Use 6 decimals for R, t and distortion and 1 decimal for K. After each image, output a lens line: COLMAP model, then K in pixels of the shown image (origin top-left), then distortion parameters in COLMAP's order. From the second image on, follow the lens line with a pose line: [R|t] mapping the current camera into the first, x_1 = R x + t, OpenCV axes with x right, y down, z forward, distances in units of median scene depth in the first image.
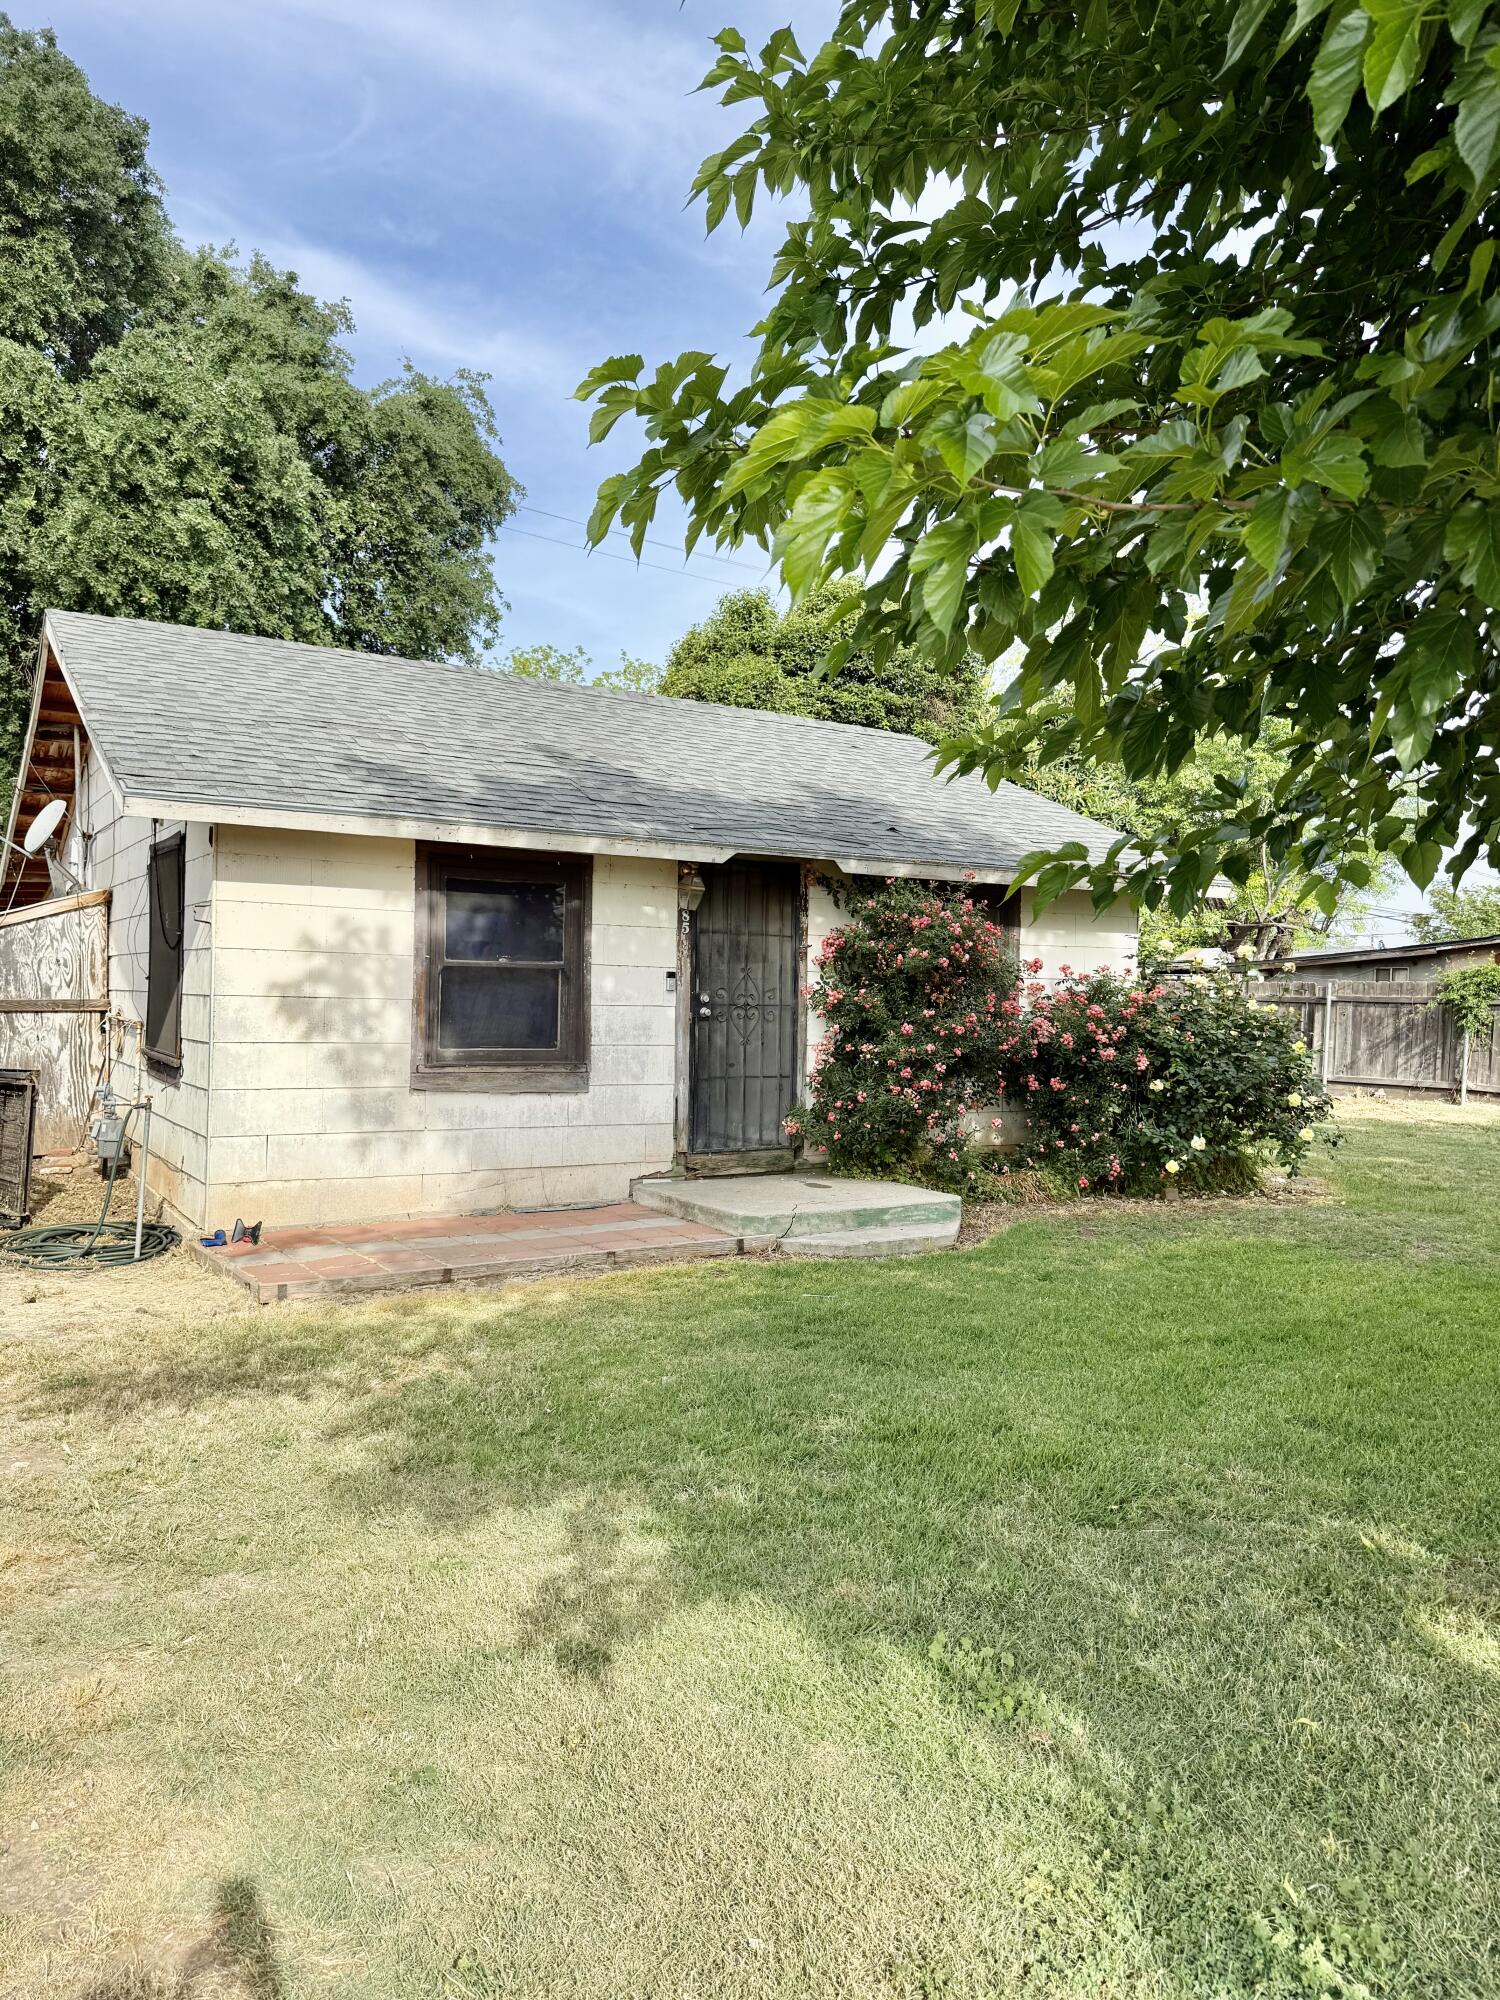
lens RADIAL K [[1394.4, 0, 760.7], [0, 1394.4, 991.1], [0, 0, 1]] dist [0.042004, -0.045208]
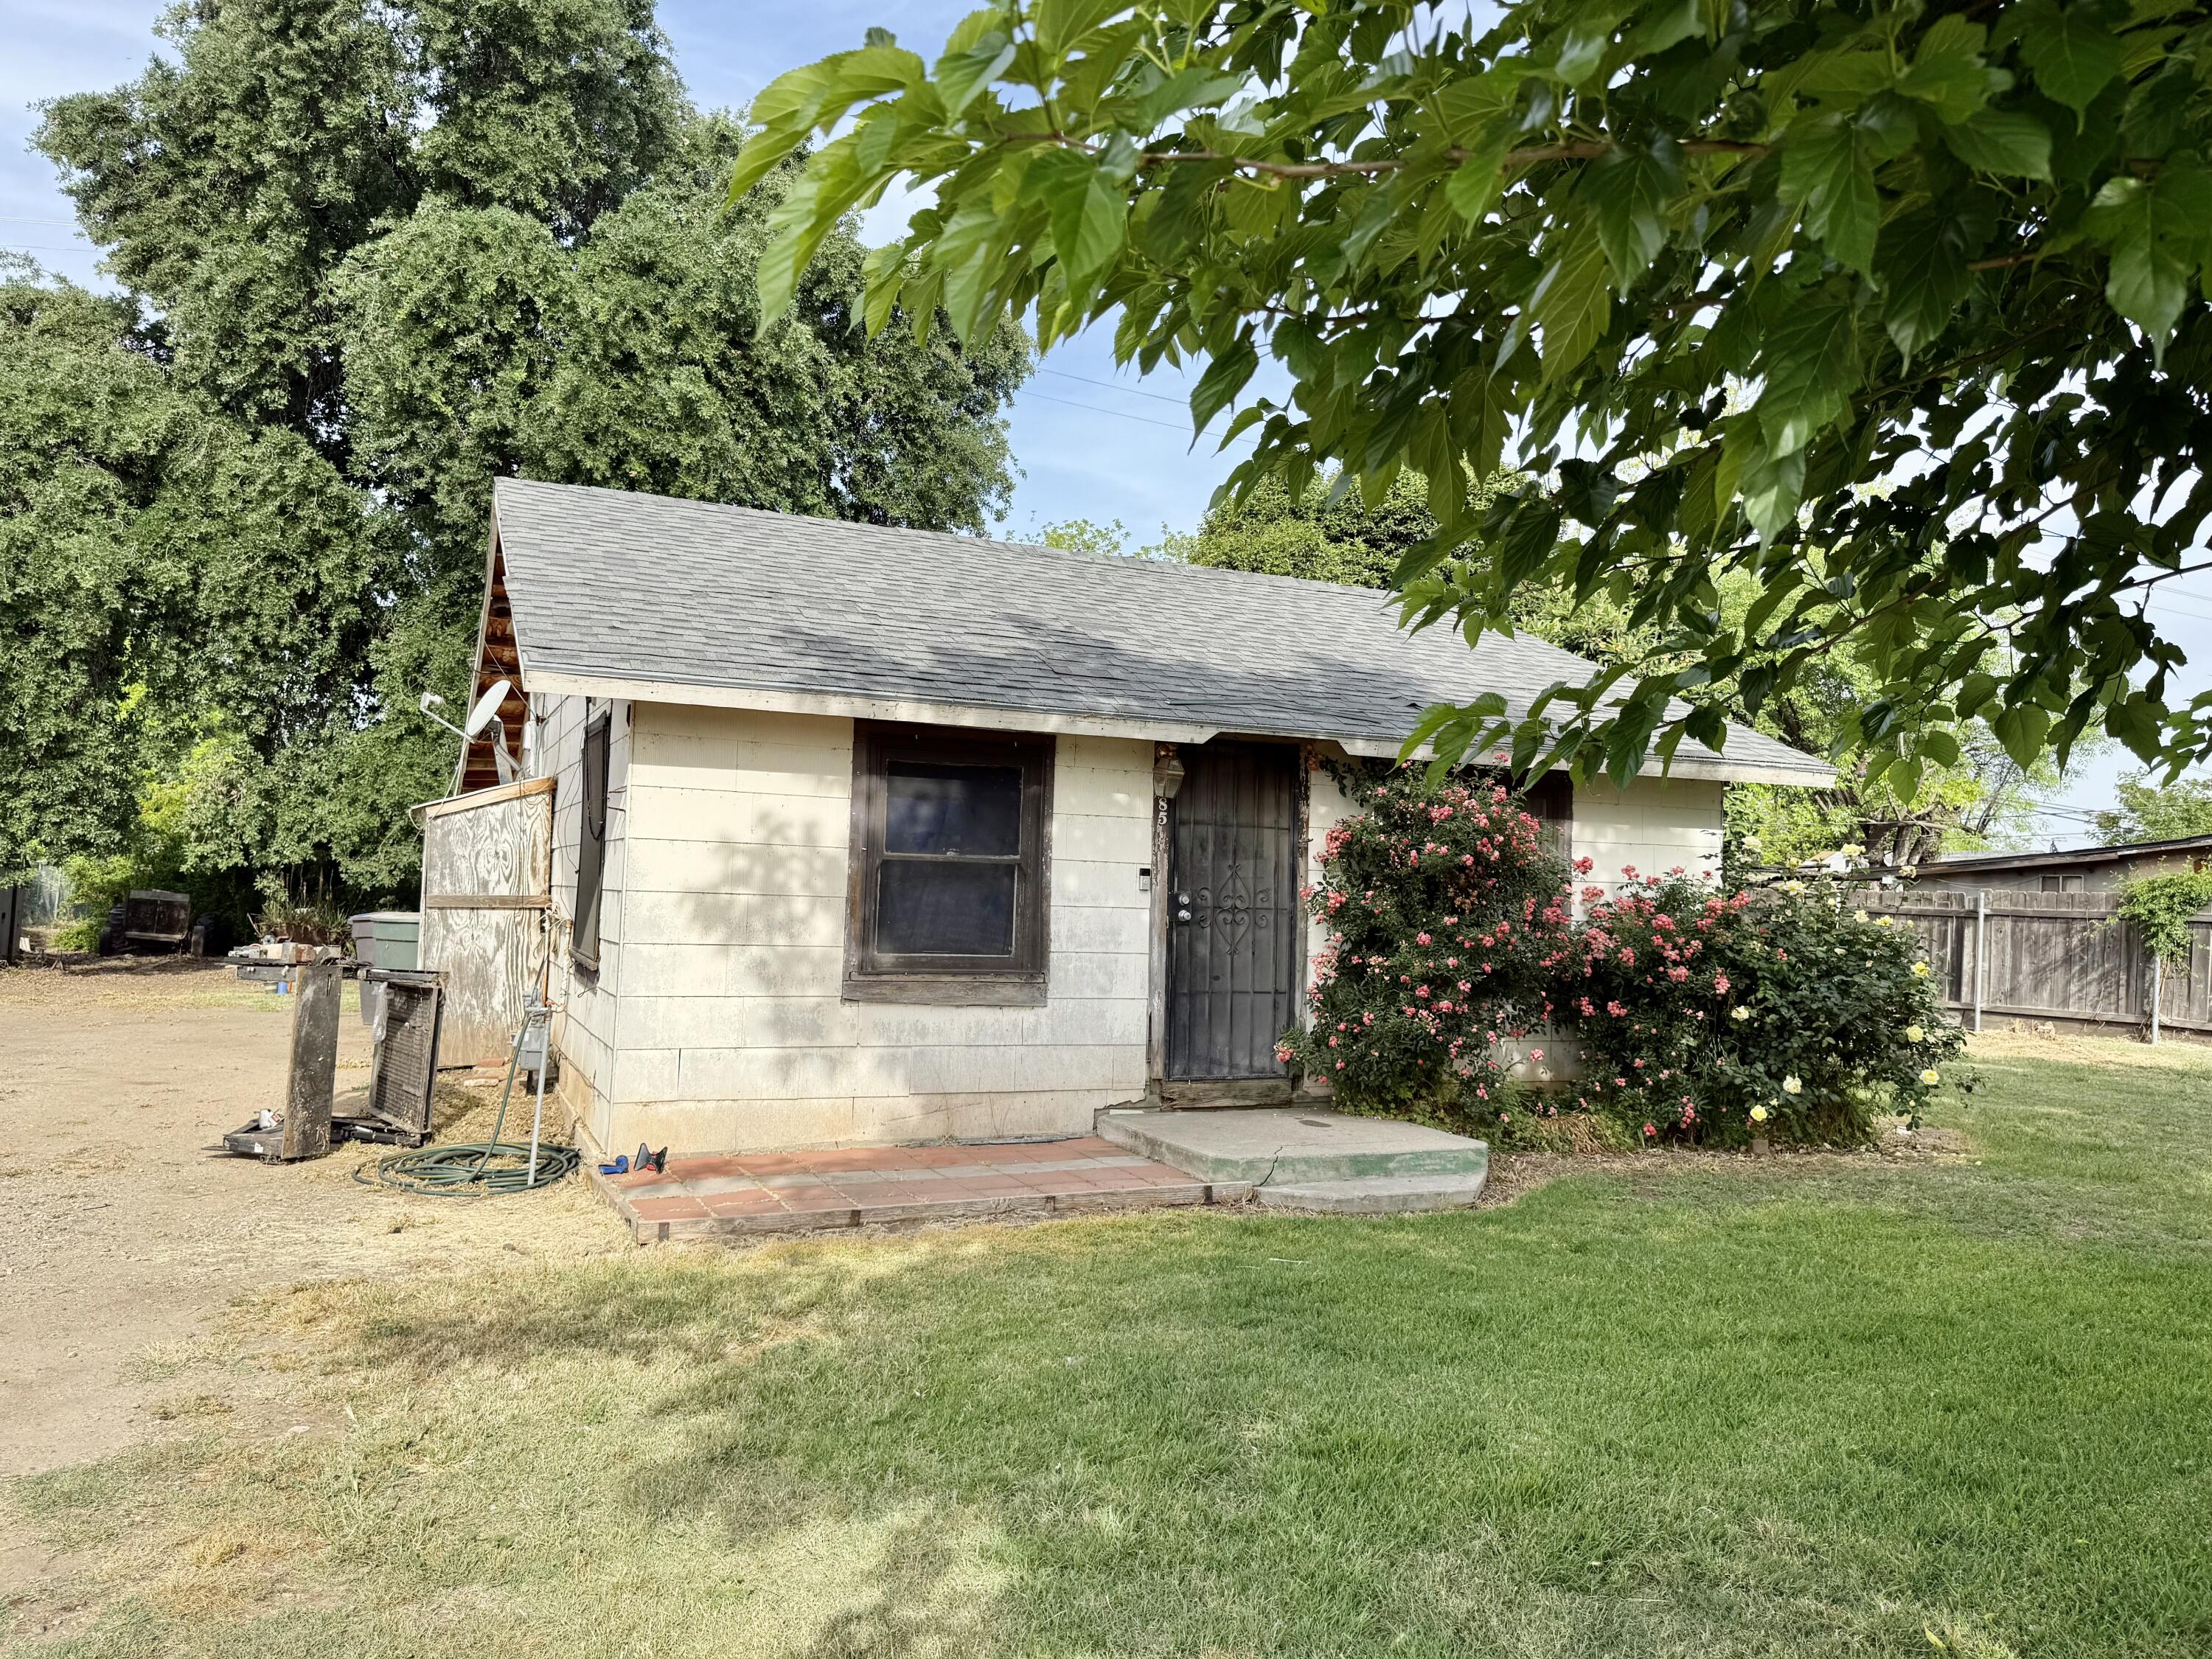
lens RADIAL K [[1542.2, 0, 1132.6], [0, 1542.2, 814.2], [0, 0, 1]] dist [0.042004, -0.045208]
pose [[0.992244, 0.003495, -0.124254, 0.046843], [-0.010058, 0.998584, -0.052230, 0.002097], [0.123896, 0.053075, 0.990875, 0.046197]]
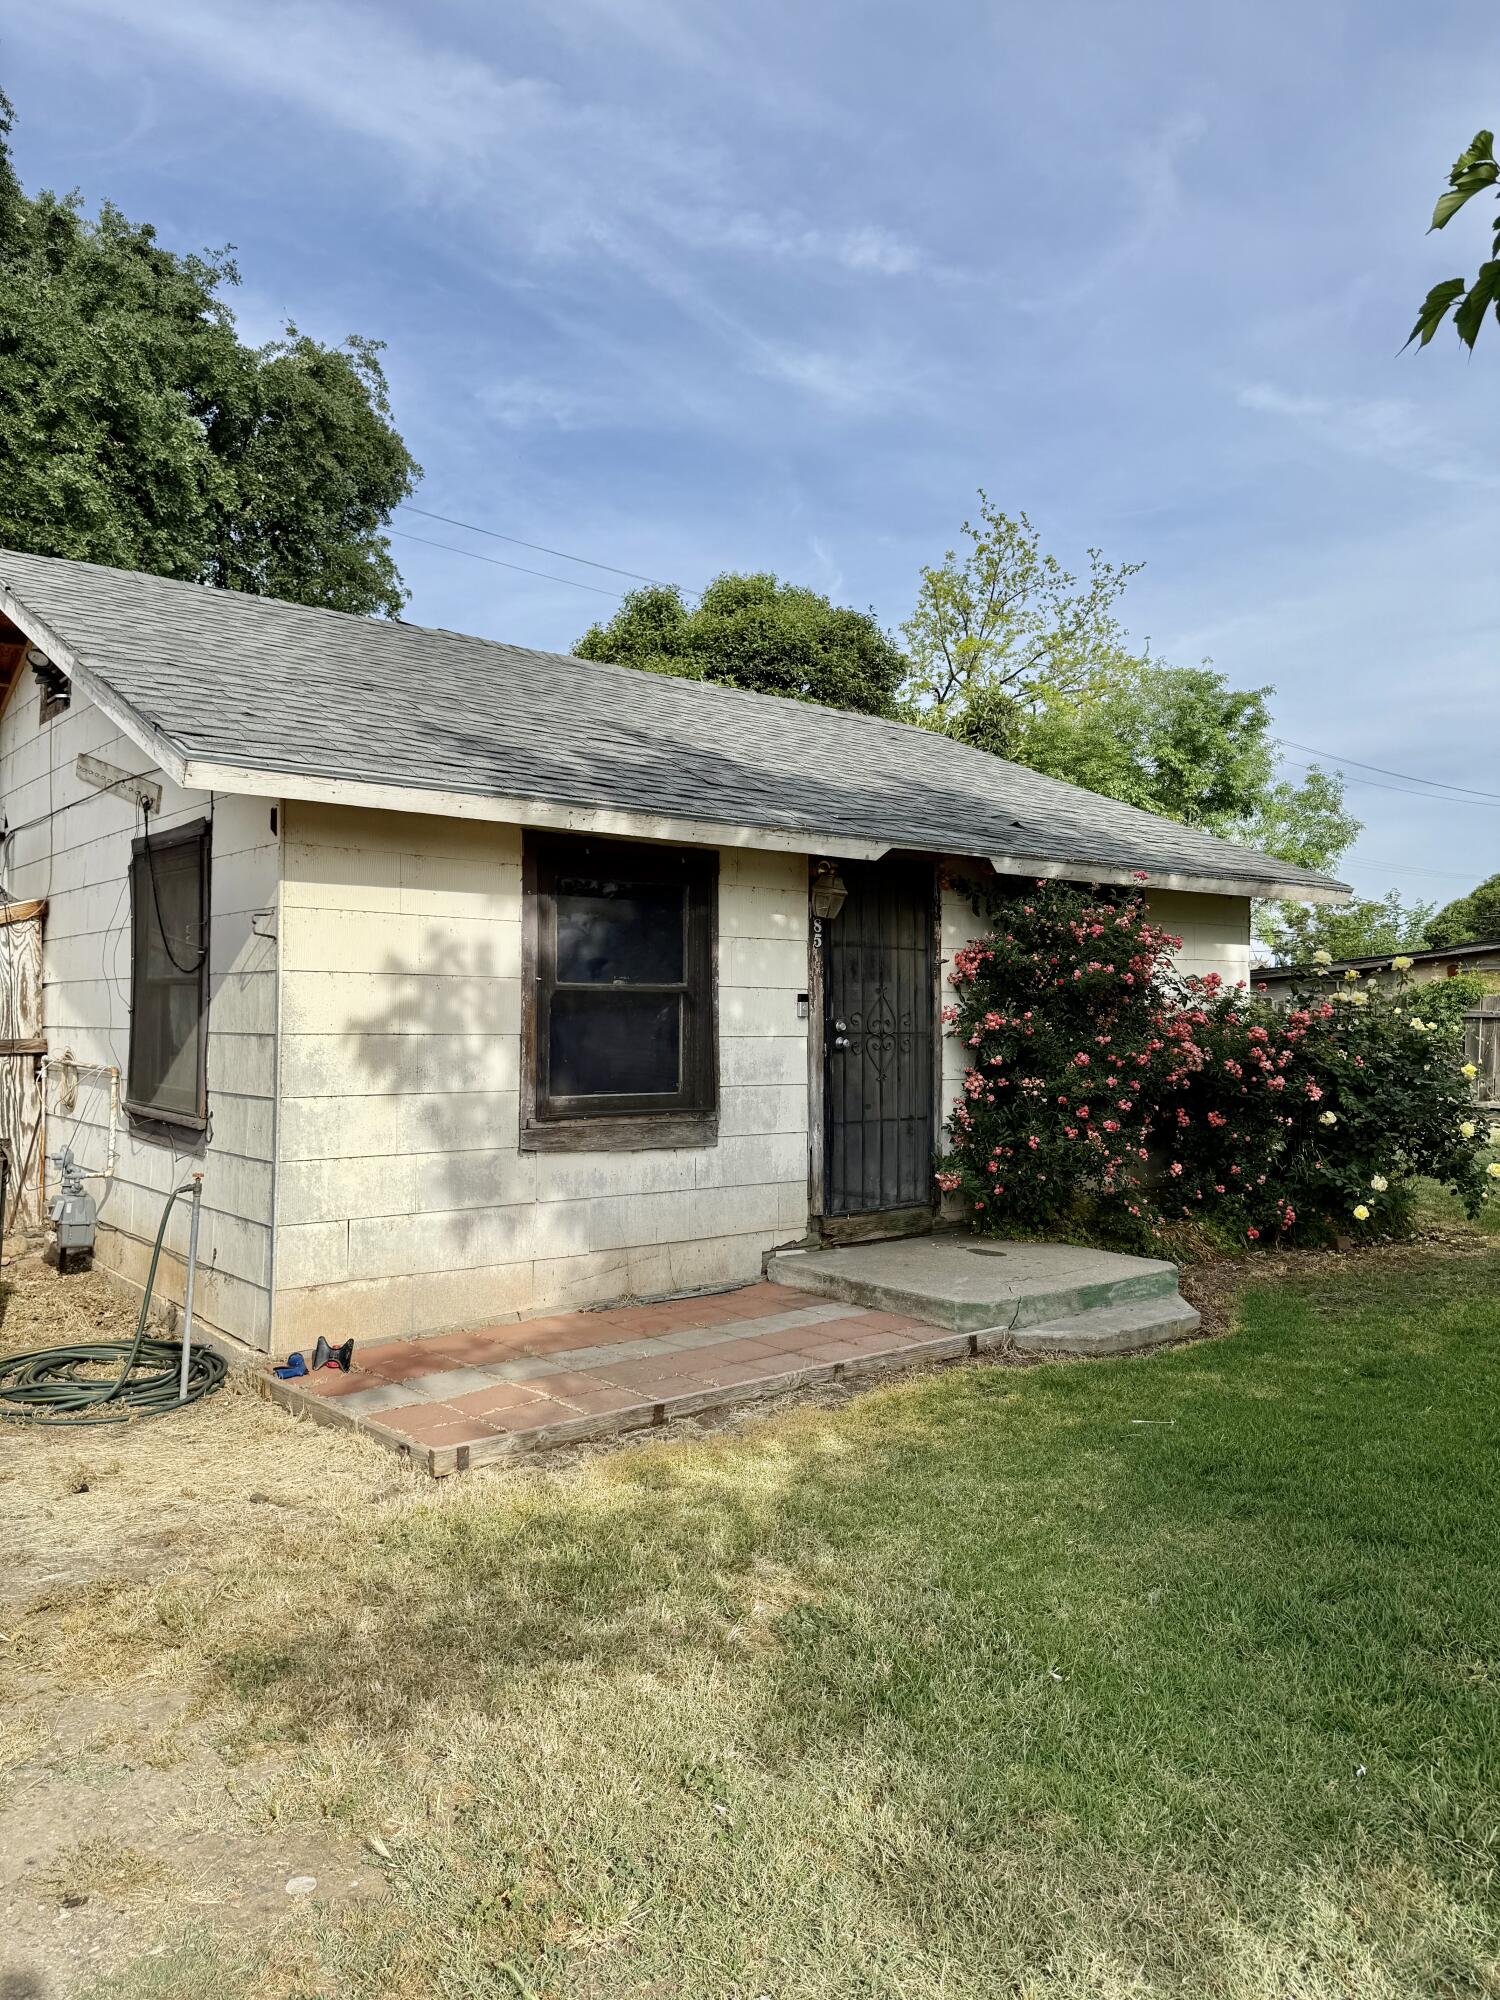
lens RADIAL K [[1394.4, 0, 754.6], [0, 1394.4, 975.7], [0, 0, 1]] dist [0.042004, -0.045208]
pose [[0.991884, -0.010576, 0.126706, -0.196450], [0.013716, 0.999619, -0.023938, -0.005764], [-0.126405, 0.025481, 0.991651, 0.193790]]
